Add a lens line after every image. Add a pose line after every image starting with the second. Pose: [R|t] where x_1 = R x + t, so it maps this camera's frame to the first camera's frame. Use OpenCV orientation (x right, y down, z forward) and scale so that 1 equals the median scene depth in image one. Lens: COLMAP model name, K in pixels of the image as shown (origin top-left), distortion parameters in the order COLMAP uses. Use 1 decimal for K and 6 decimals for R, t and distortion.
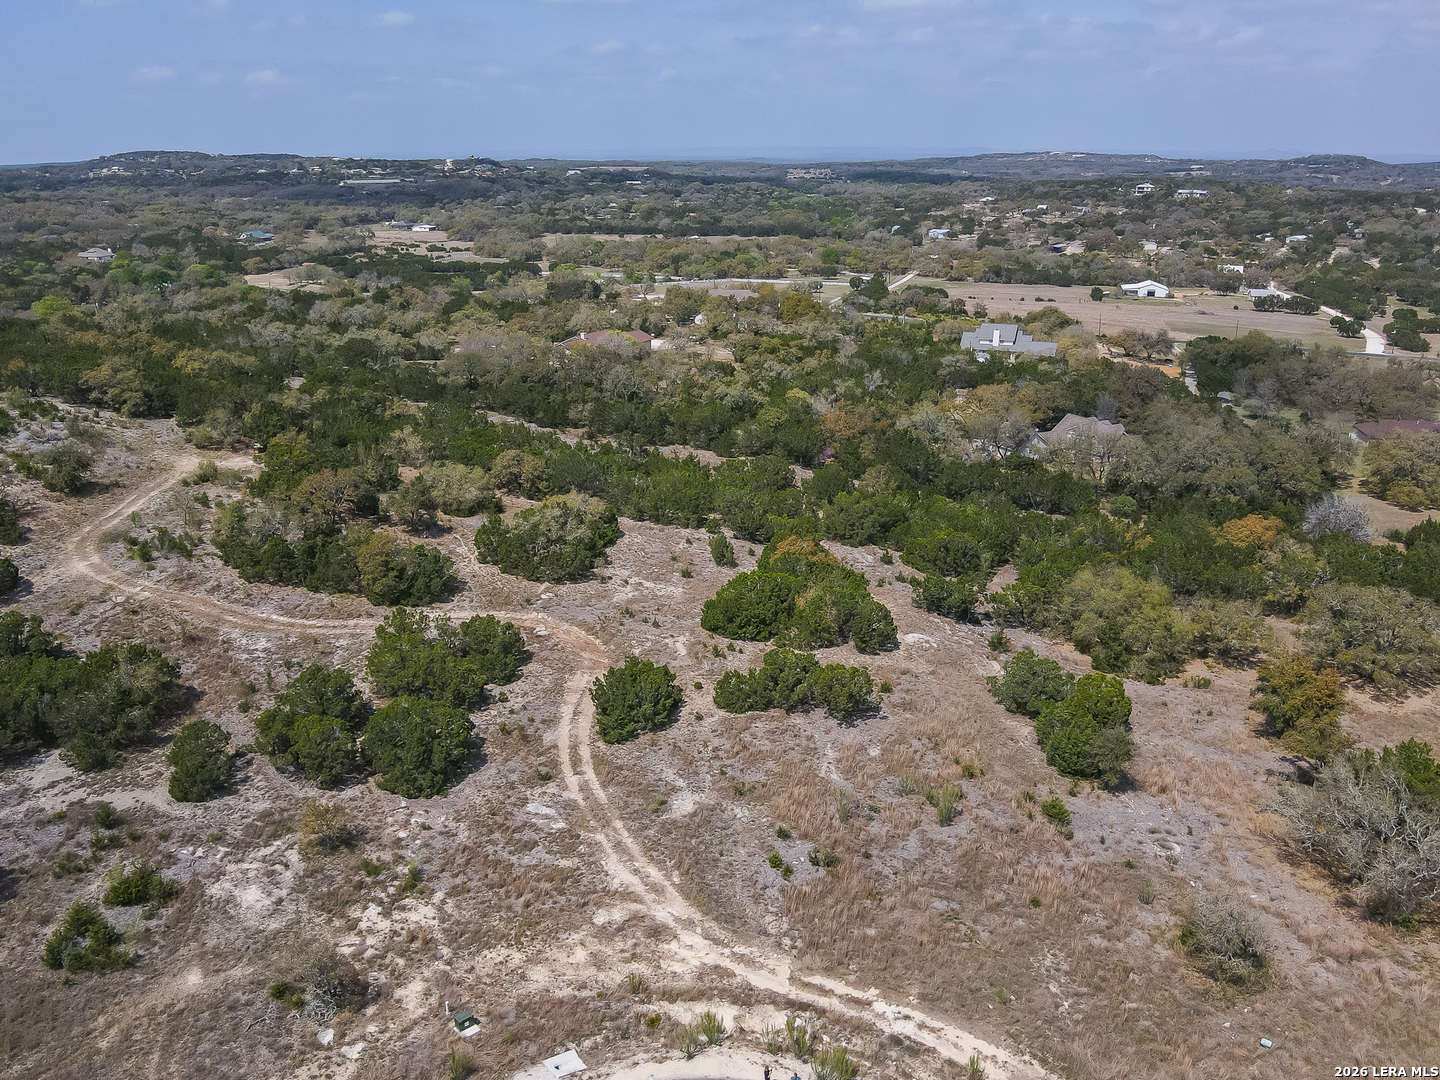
lens RADIAL K [[1148.9, 0, 720.0], [0, 1148.9, 540.0], [0, 0, 1]] dist [-0.068252, 0.039717]
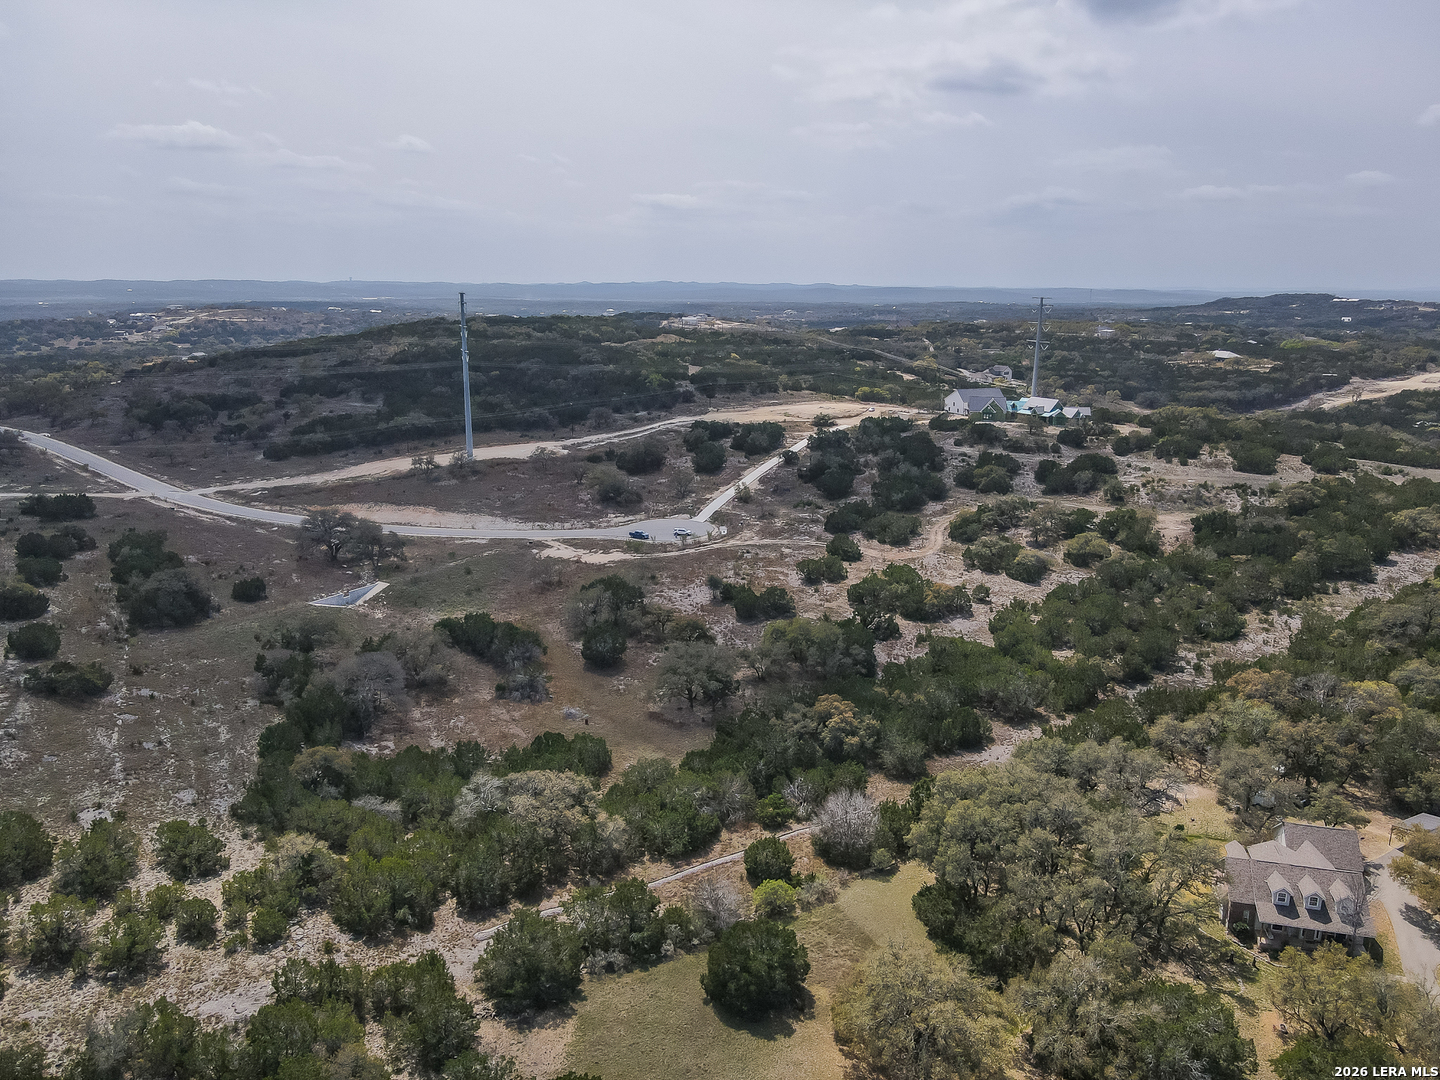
lens RADIAL K [[1058.6, 0, 724.3], [0, 1058.6, 547.1], [0, 0, 1]] dist [-0.009594, 0.039120]
pose [[-0.660828, 0.182301, -0.728061, 1.632489], [-0.250134, 0.861101, 0.442648, -0.766932], [0.707630, 0.474627, -0.523440, 1.745256]]
